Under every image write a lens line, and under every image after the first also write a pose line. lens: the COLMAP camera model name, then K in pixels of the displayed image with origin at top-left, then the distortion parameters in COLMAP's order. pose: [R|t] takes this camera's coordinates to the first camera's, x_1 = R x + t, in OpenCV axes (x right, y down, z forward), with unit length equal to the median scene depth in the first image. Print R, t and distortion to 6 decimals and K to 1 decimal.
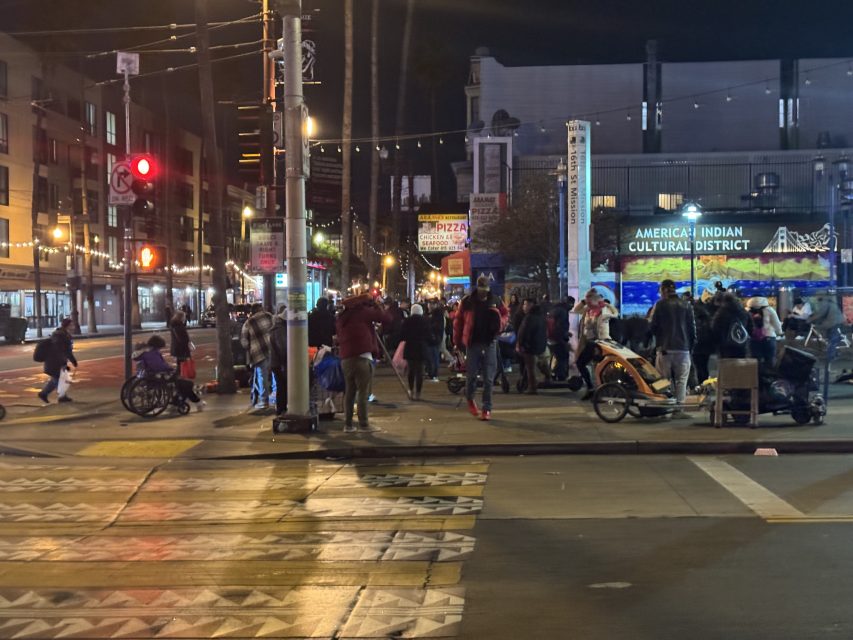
lens RADIAL K [[1211.1, 0, 426.5], [0, 1211.1, 320.0], [0, 0, 1]] dist [0.023617, -0.003687]
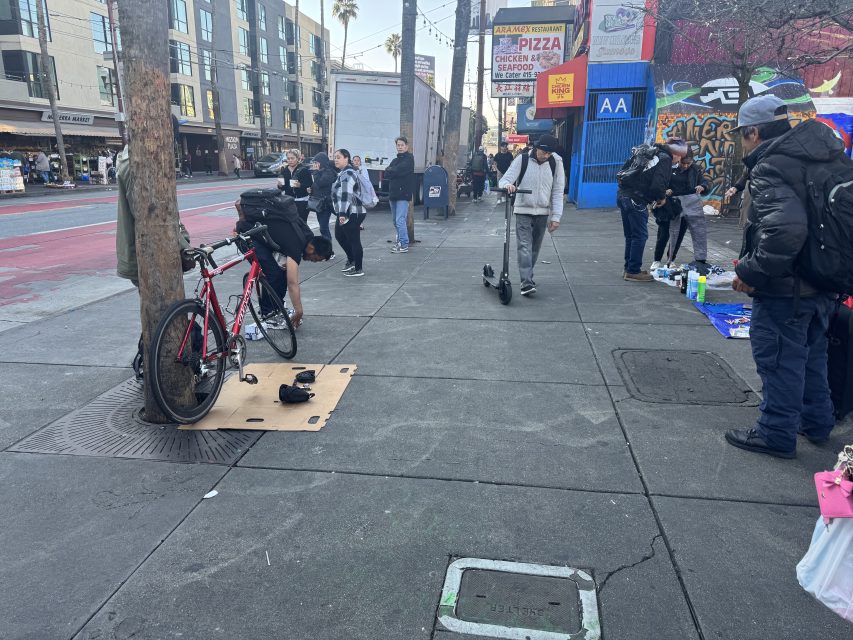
lens RADIAL K [[612.0, 0, 426.5], [0, 612.0, 320.0], [0, 0, 1]] dist [0.012723, -0.003585]
pose [[0.996667, 0.033333, -0.074459, -0.013896], [-0.014325, 0.970043, 0.242511, -0.004650], [0.080312, -0.240636, 0.967287, 0.603171]]
